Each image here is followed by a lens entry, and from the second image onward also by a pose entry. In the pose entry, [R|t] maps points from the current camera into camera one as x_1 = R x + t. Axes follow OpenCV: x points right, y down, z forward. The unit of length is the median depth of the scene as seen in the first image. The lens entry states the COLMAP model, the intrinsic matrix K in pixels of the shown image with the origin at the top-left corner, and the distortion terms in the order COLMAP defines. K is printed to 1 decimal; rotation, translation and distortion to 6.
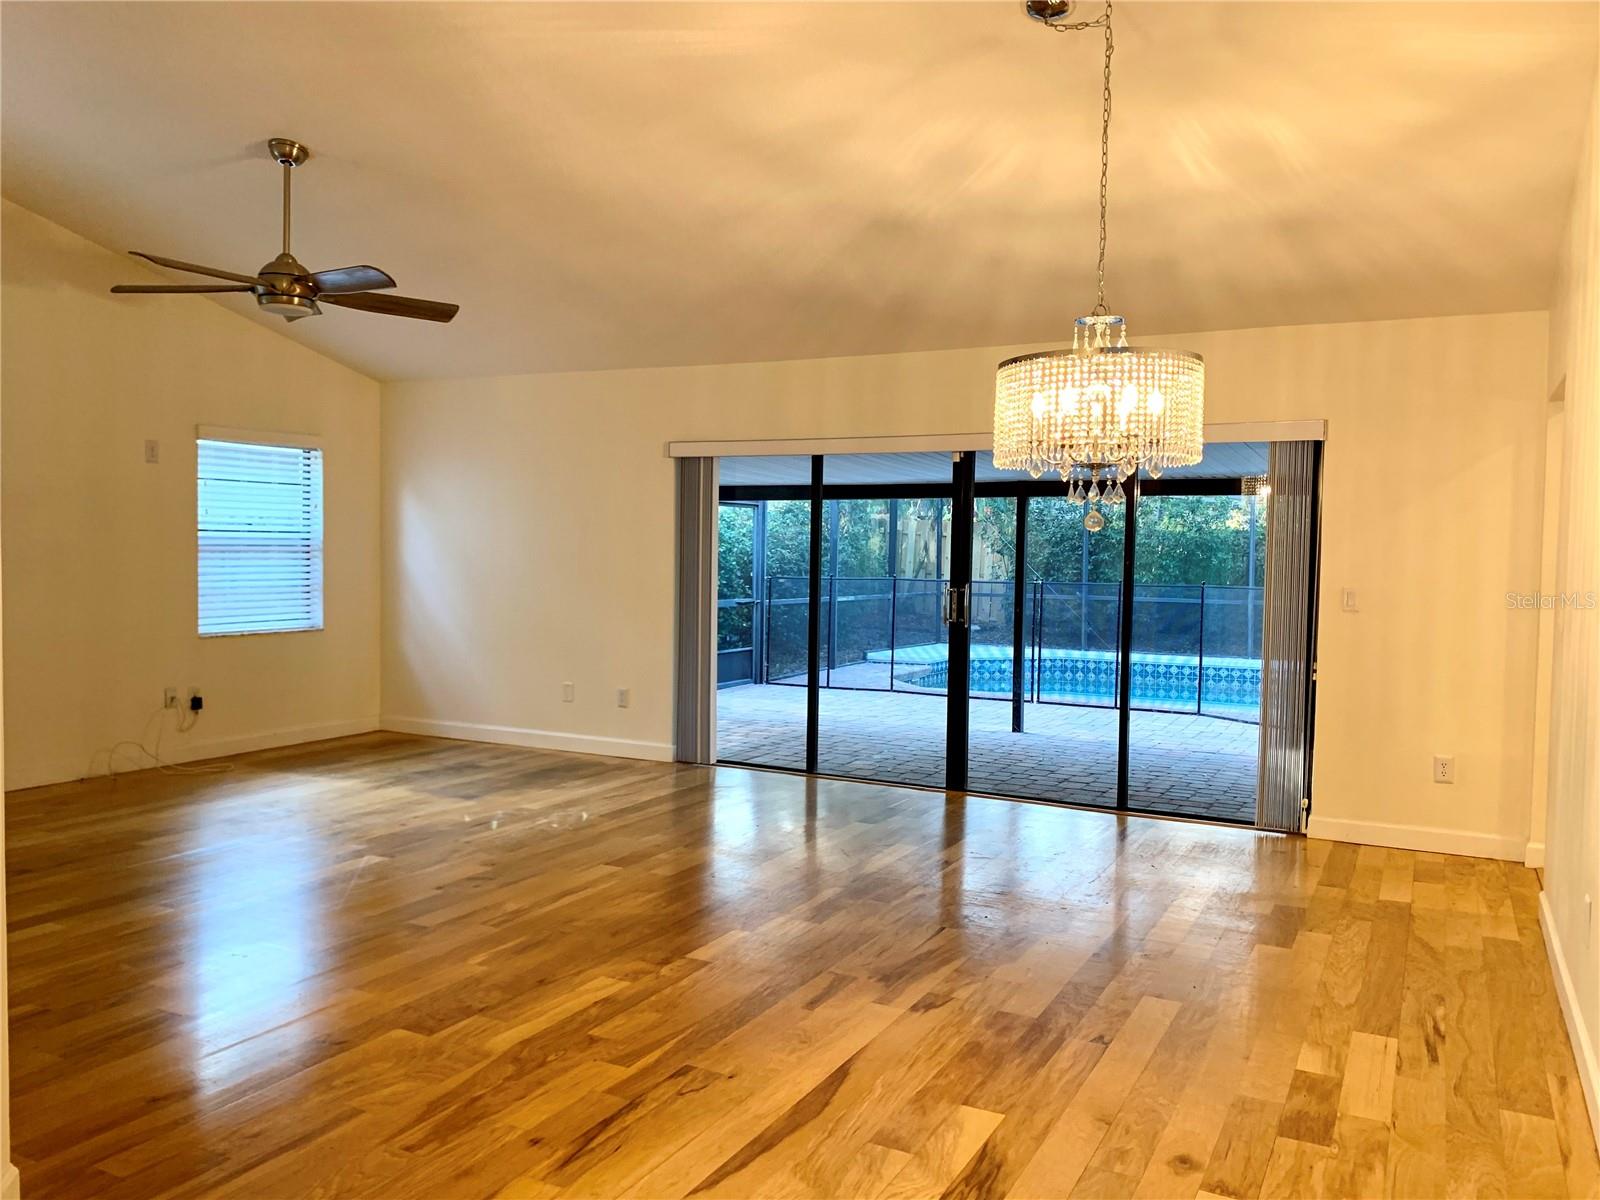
lens RADIAL K [[1229.5, 0, 801.9], [0, 1229.5, 596.2], [0, 0, 1]] dist [0.032101, -0.040080]
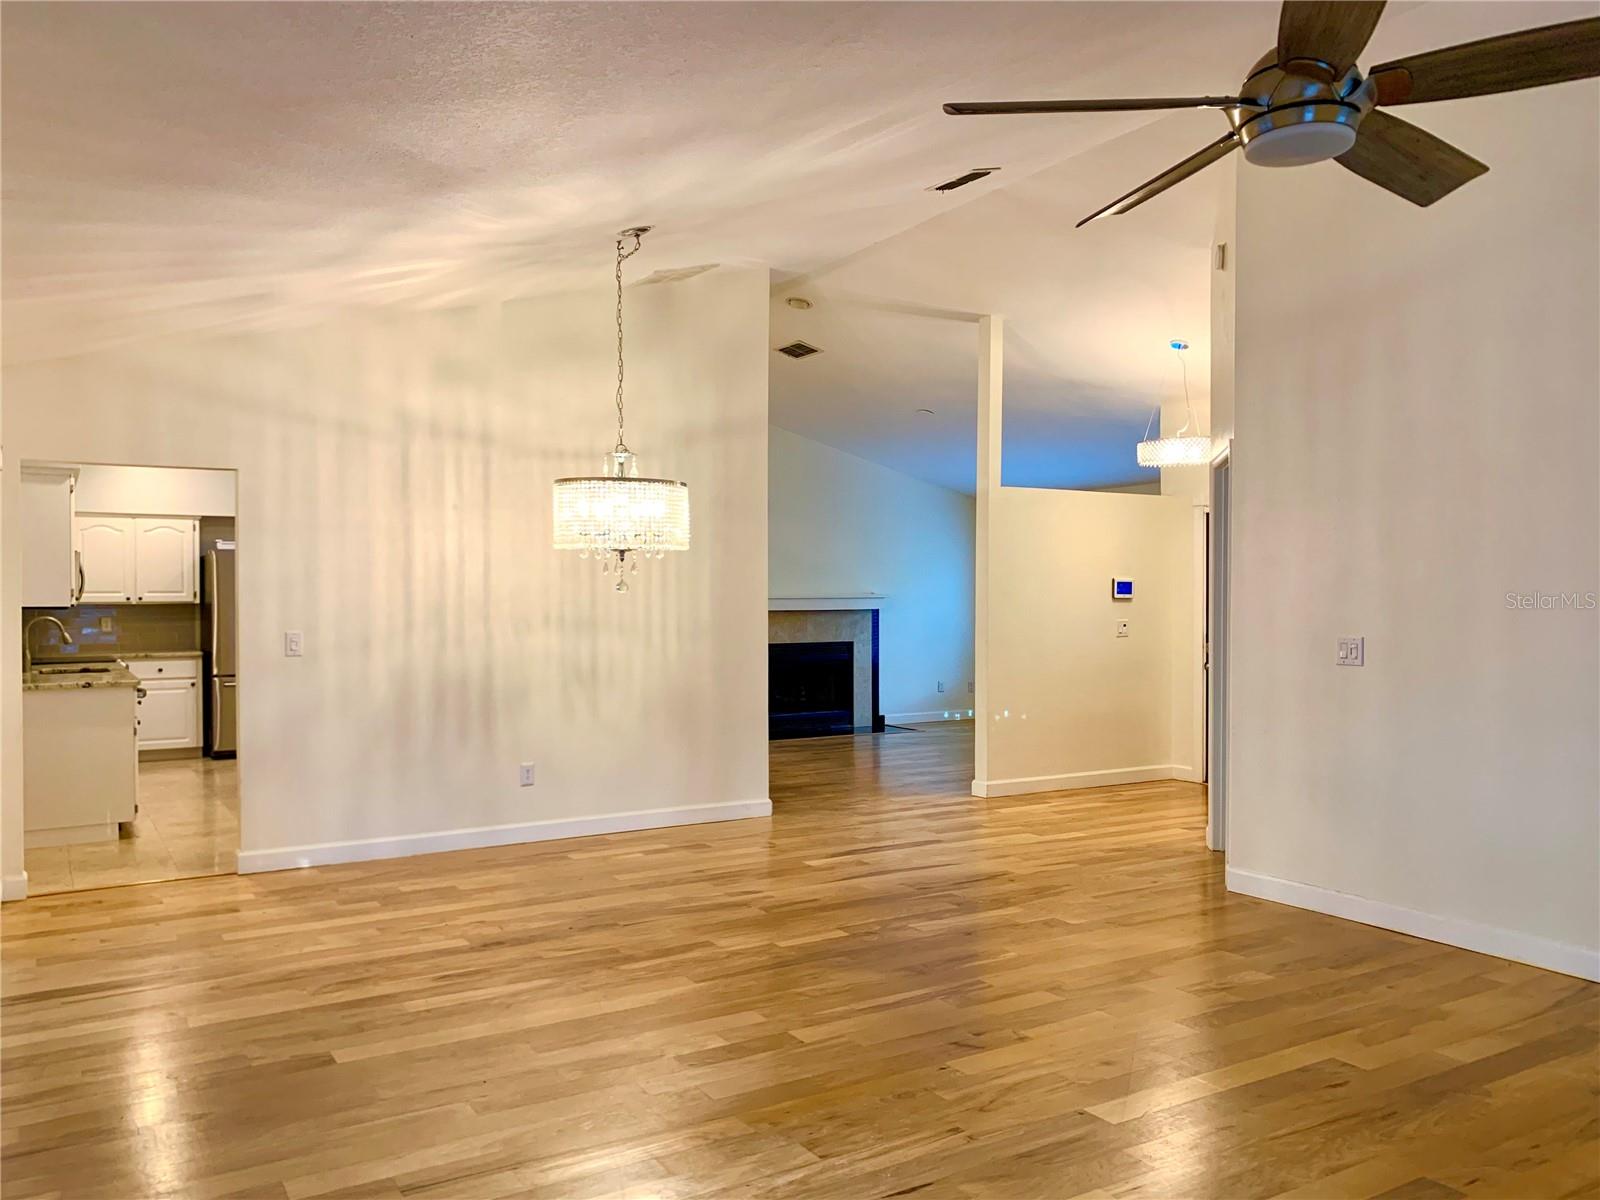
lens RADIAL K [[1229.5, 0, 802.5], [0, 1229.5, 613.2], [0, 0, 1]] dist [0.032101, -0.040080]
pose [[-0.861826, -0.021829, 0.506734, -0.778616], [0.009116, 0.998245, 0.058505, -0.120720], [-0.507122, 0.055041, -0.860115, 2.387540]]
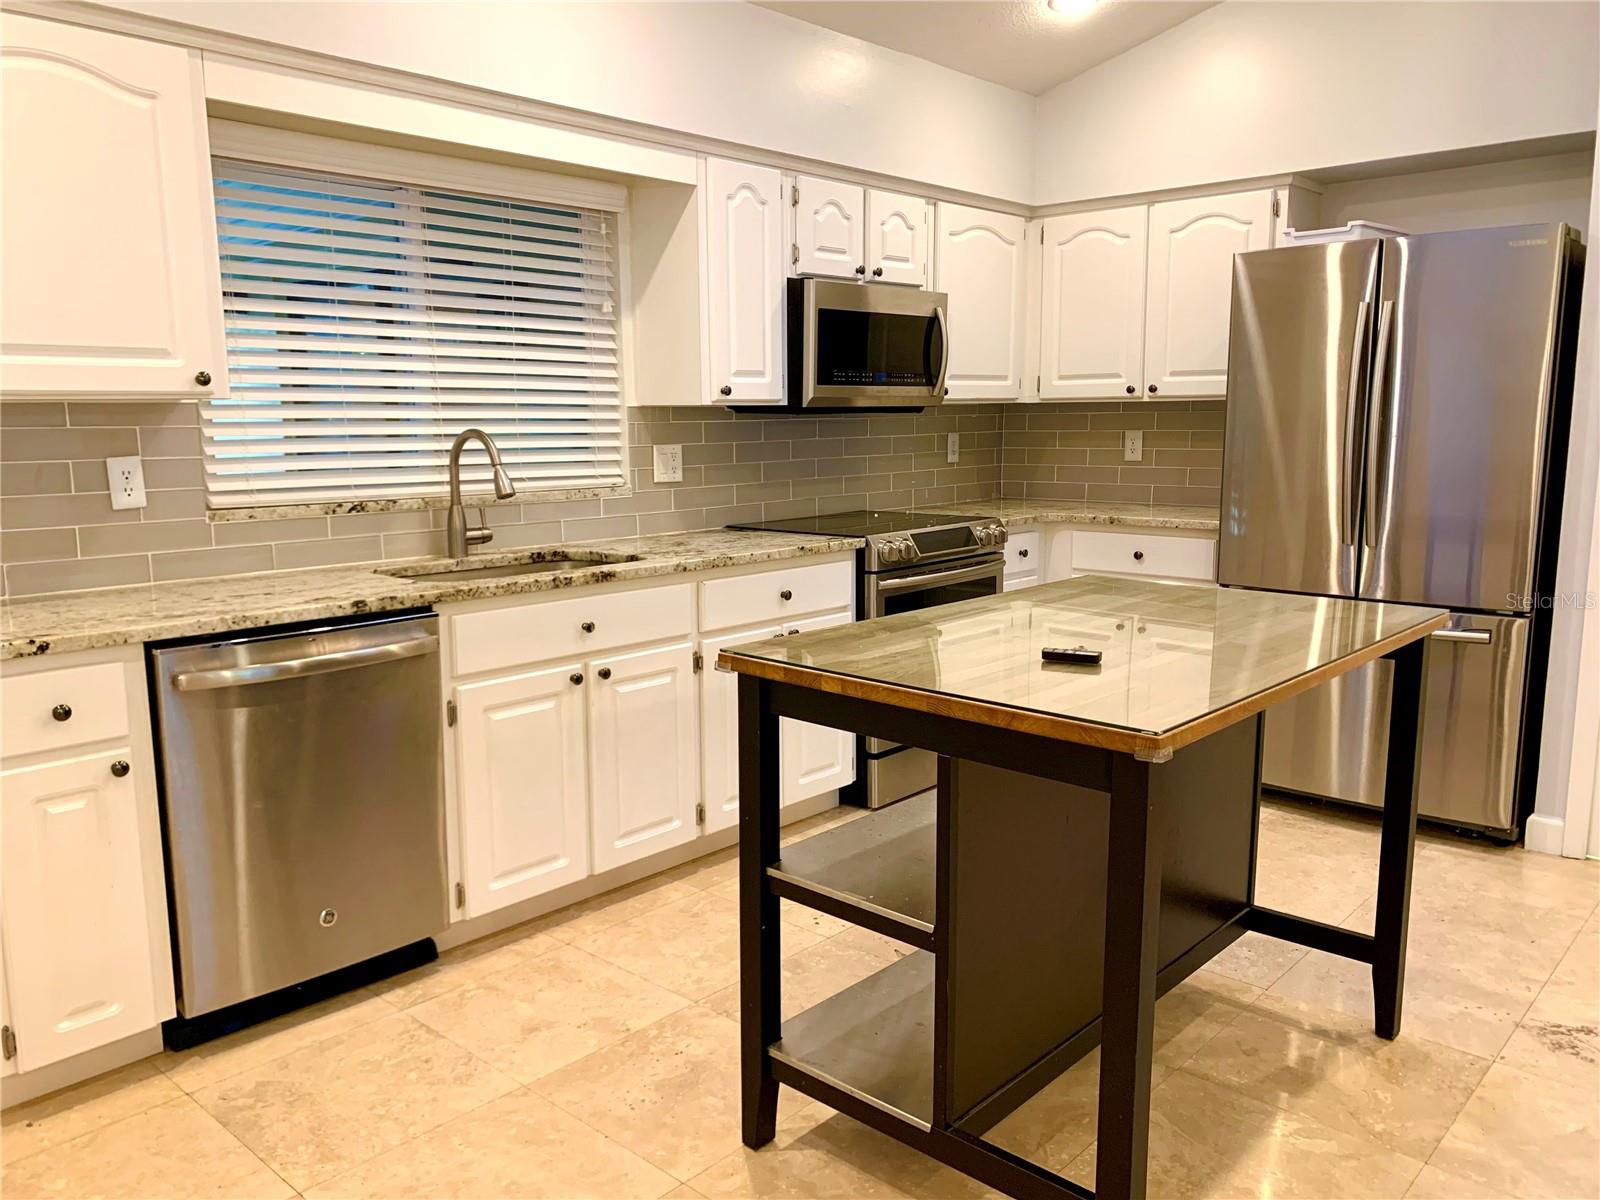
lens RADIAL K [[1229.5, 0, 788.4], [0, 1229.5, 608.4], [0, 0, 1]] dist [0.032101, -0.040080]
pose [[0.268660, -0.170786, 0.947974, 0.643774], [0.051214, 0.985297, 0.162996, -0.005221], [-0.961873, 0.004759, 0.273457, 0.718089]]
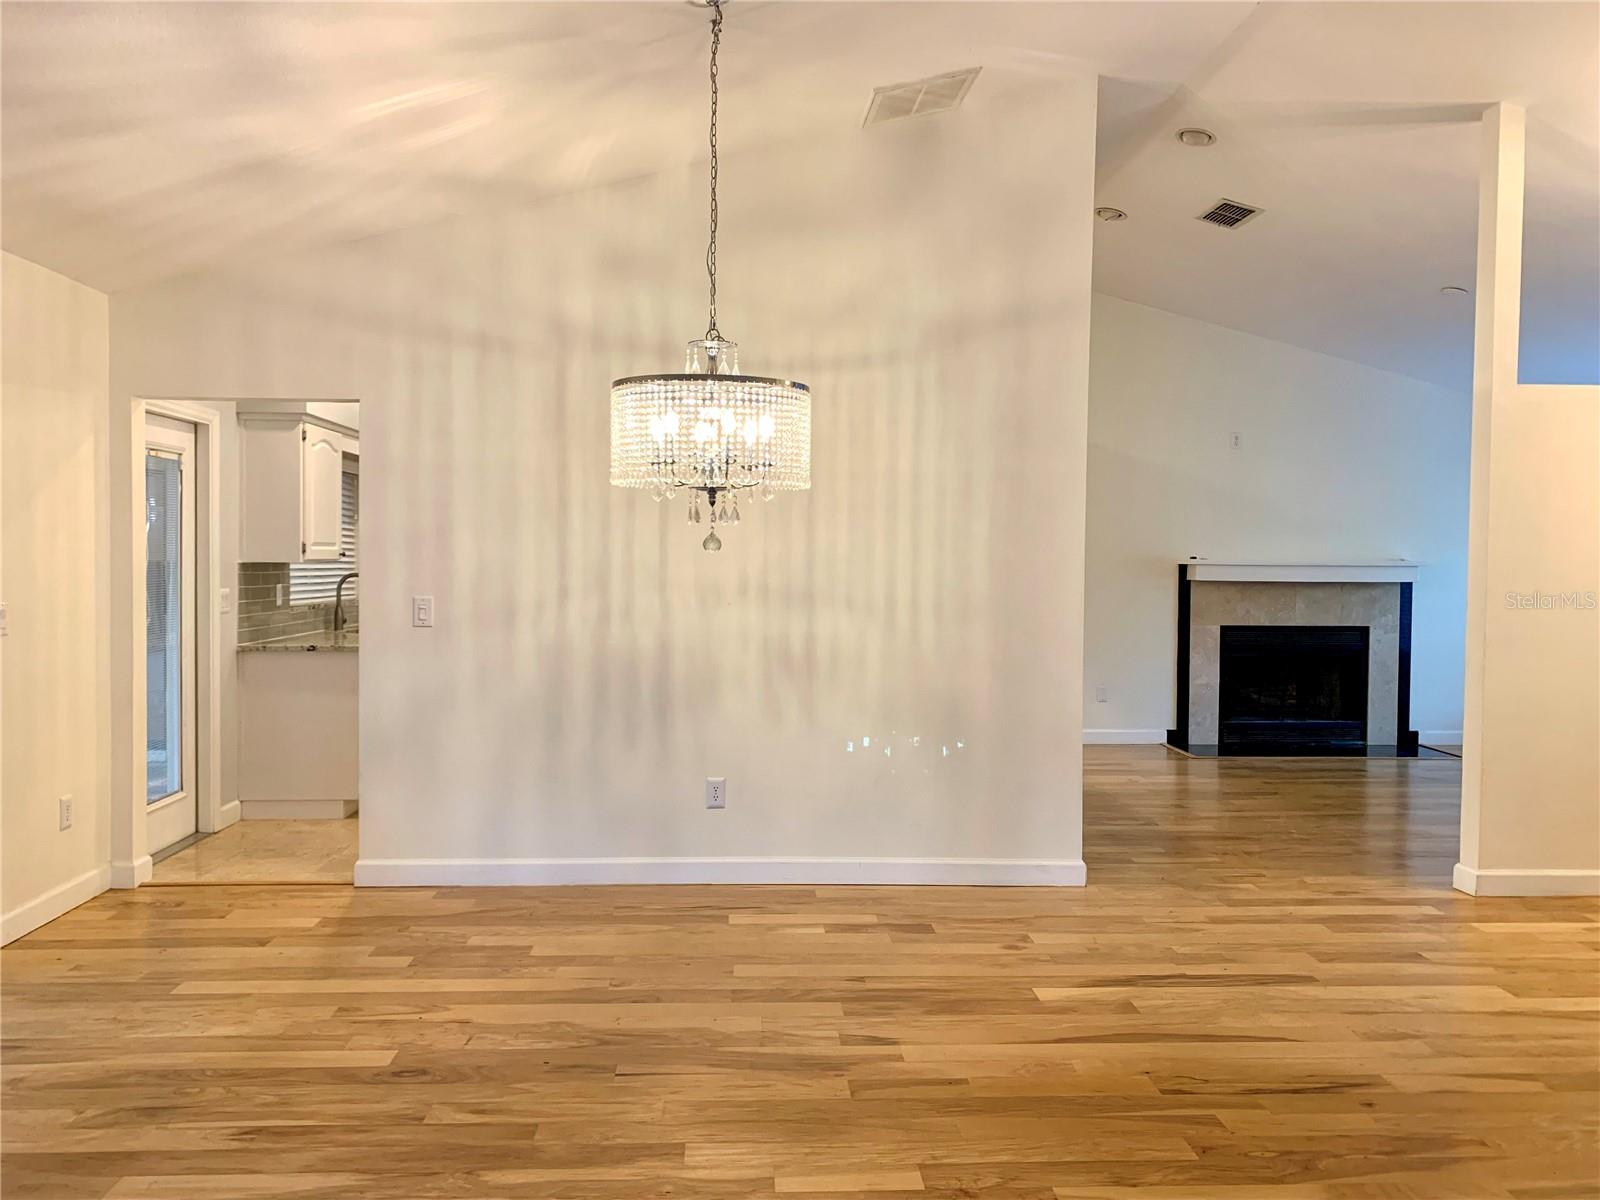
lens RADIAL K [[1229.5, 0, 814.3], [0, 1229.5, 580.2], [0, 0, 1]] dist [0.032101, -0.040080]
pose [[-0.514058, -0.038927, 0.856871, -0.723354], [0.016353, 0.998343, 0.055164, -0.088513], [-0.857599, 0.042370, -0.512570, 1.589071]]
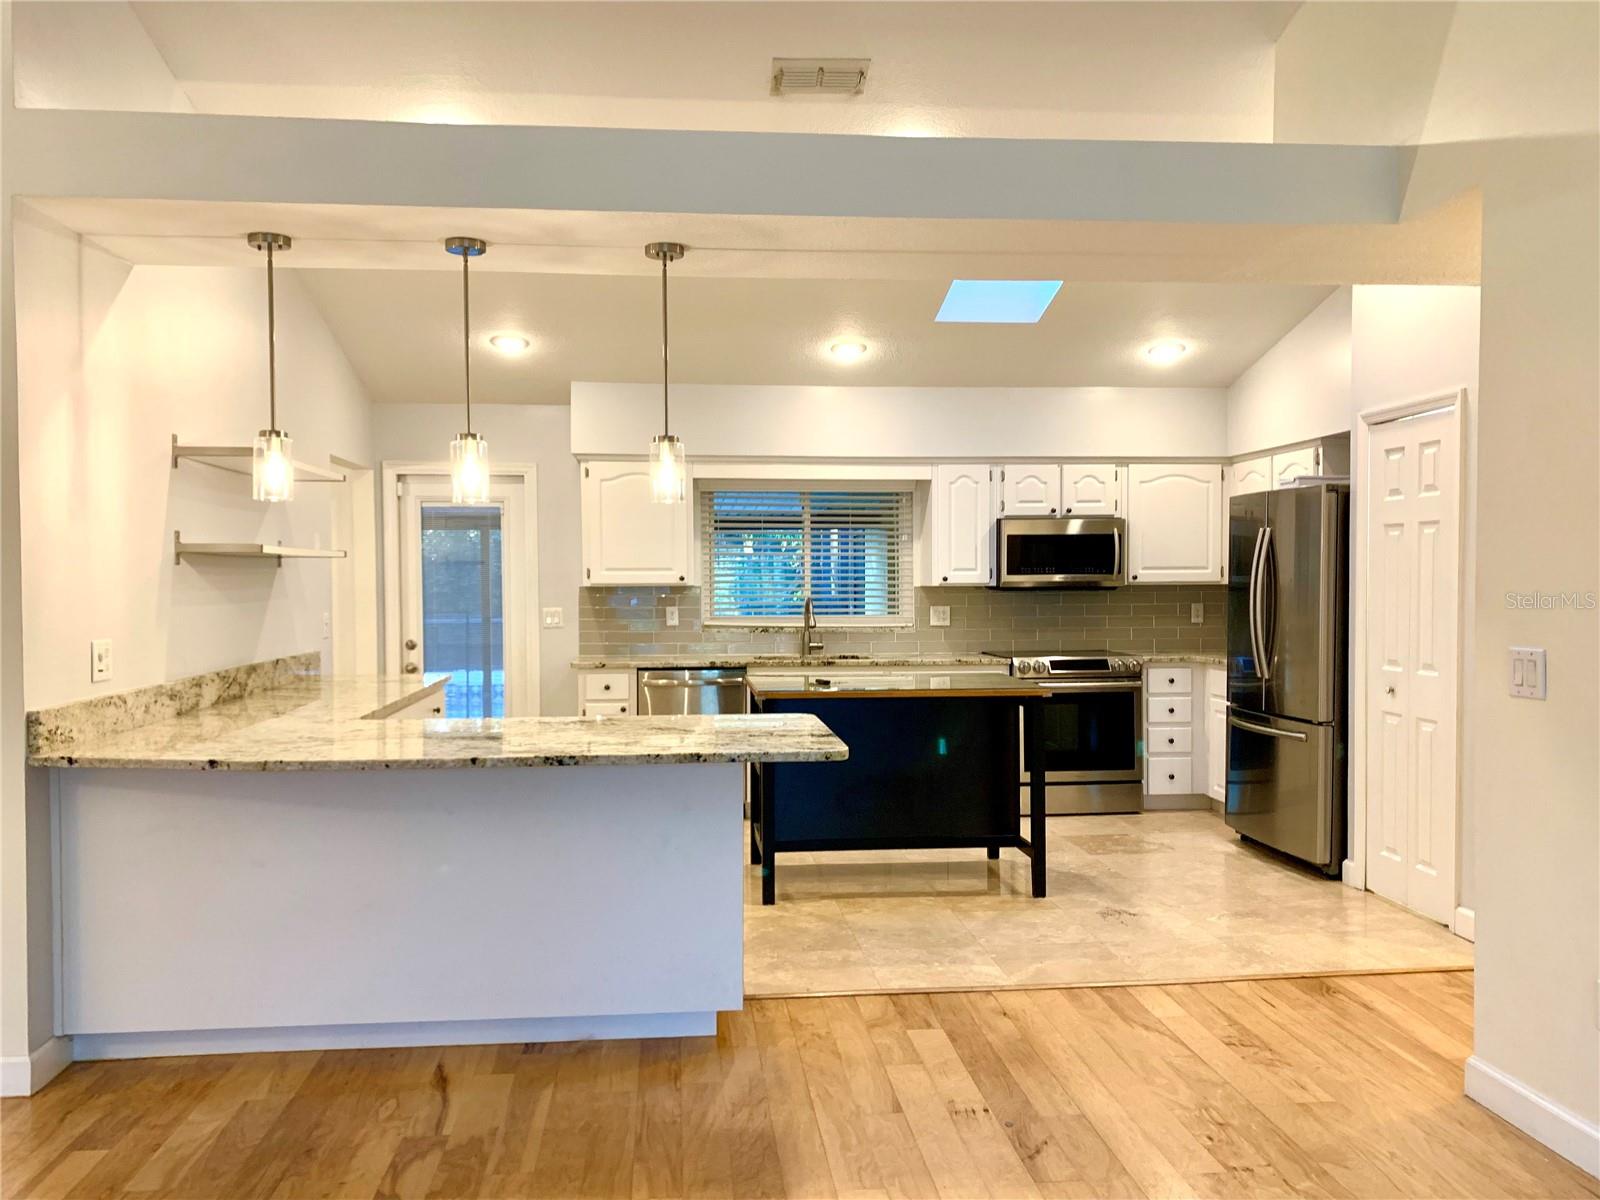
lens RADIAL K [[1229.5, 0, 792.4], [0, 1229.5, 606.7], [0, 0, 1]] dist [0.032101, -0.040080]
pose [[0.839921, -0.031630, 0.541786, 0.350333], [0.039715, 0.999206, -0.003234, 0.021546], [-0.541254, 0.024234, 0.840510, -0.482914]]
